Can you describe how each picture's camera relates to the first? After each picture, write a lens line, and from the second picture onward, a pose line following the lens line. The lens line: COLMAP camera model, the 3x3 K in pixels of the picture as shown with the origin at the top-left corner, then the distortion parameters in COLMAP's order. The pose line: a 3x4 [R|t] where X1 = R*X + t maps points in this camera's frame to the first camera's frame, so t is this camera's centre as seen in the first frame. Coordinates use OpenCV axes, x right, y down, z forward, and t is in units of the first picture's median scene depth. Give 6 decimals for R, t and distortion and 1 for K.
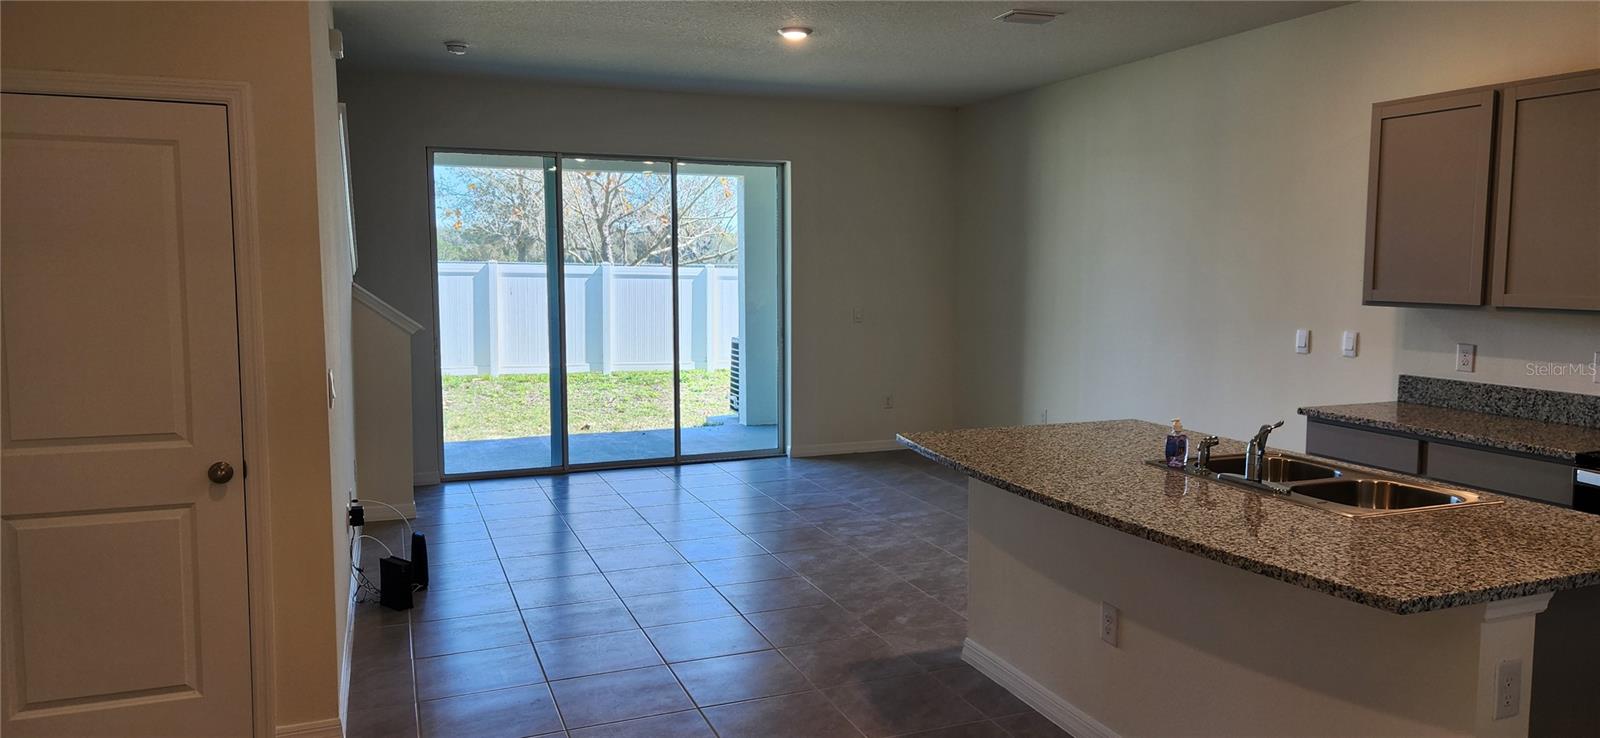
lens RADIAL K [[1070.4, 0, 805.9], [0, 1070.4, 360.3], [0, 0, 1]] dist [0.046877, -0.011474]
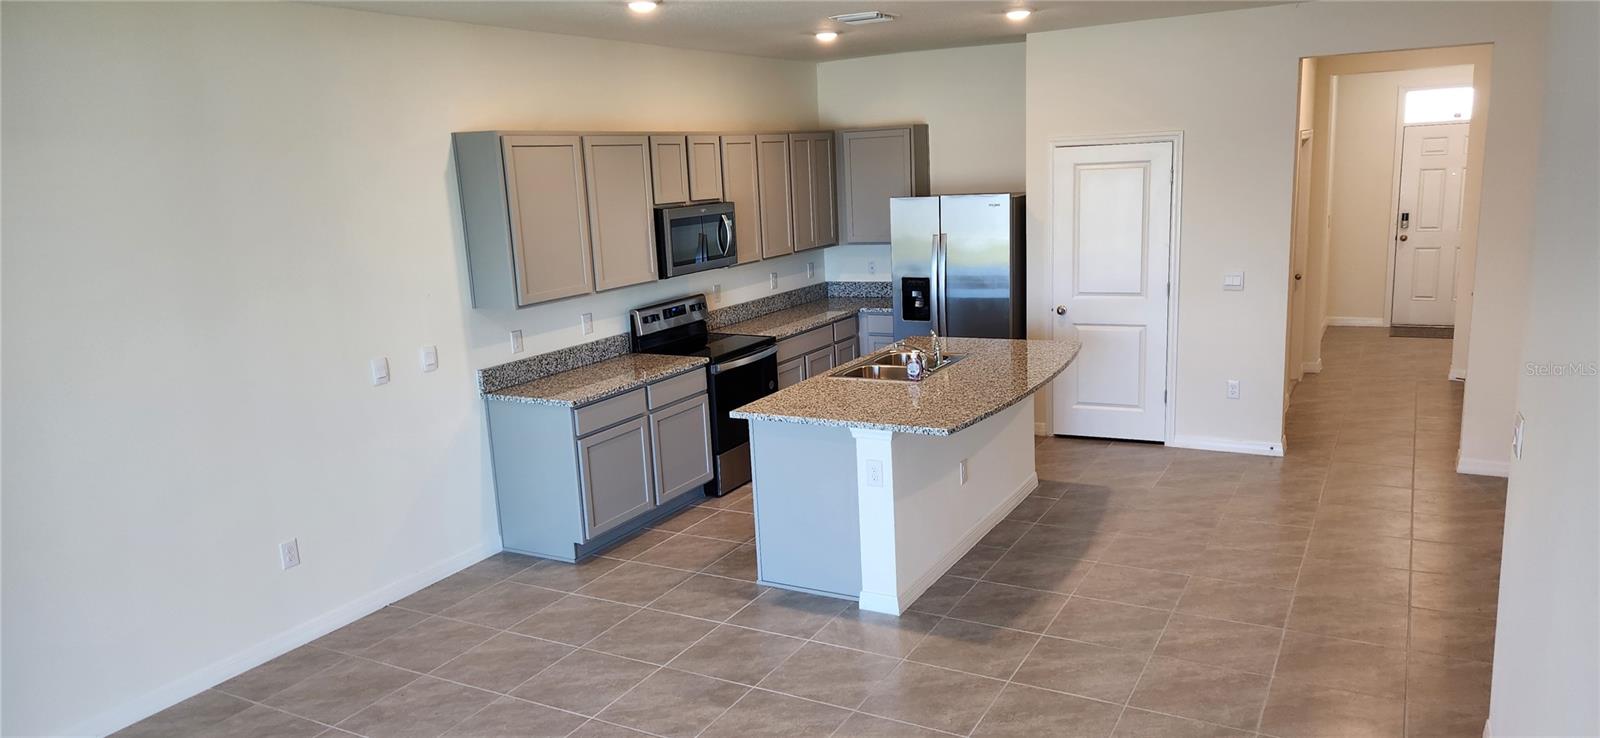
lens RADIAL K [[1070.4, 0, 803.8], [0, 1070.4, 382.9], [0, 0, 1]] dist [0.046877, -0.011474]
pose [[-0.634907, -0.127246, 0.762038, -0.591324], [0.122728, 0.957208, 0.262089, -0.255823], [-0.762779, 0.259925, -0.592121, 1.581990]]
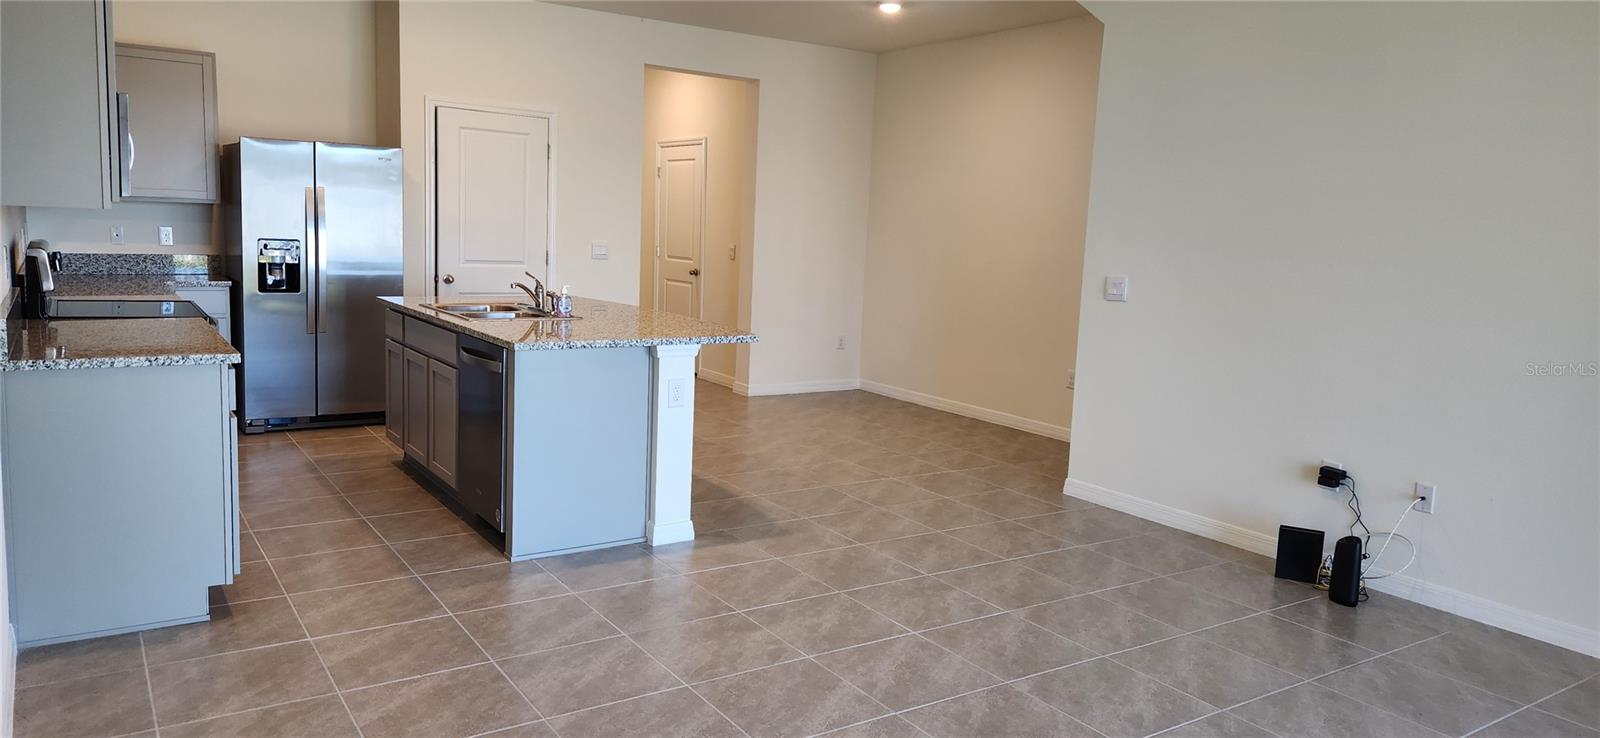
lens RADIAL K [[1070.4, 0, 795.9], [0, 1070.4, 359.0], [0, 0, 1]] dist [0.046877, -0.011474]
pose [[-0.976127, -0.011932, -0.216873, 0.267233], [-0.060987, 0.973378, 0.220945, -0.147965], [0.208463, 0.228897, -0.950868, 1.908138]]
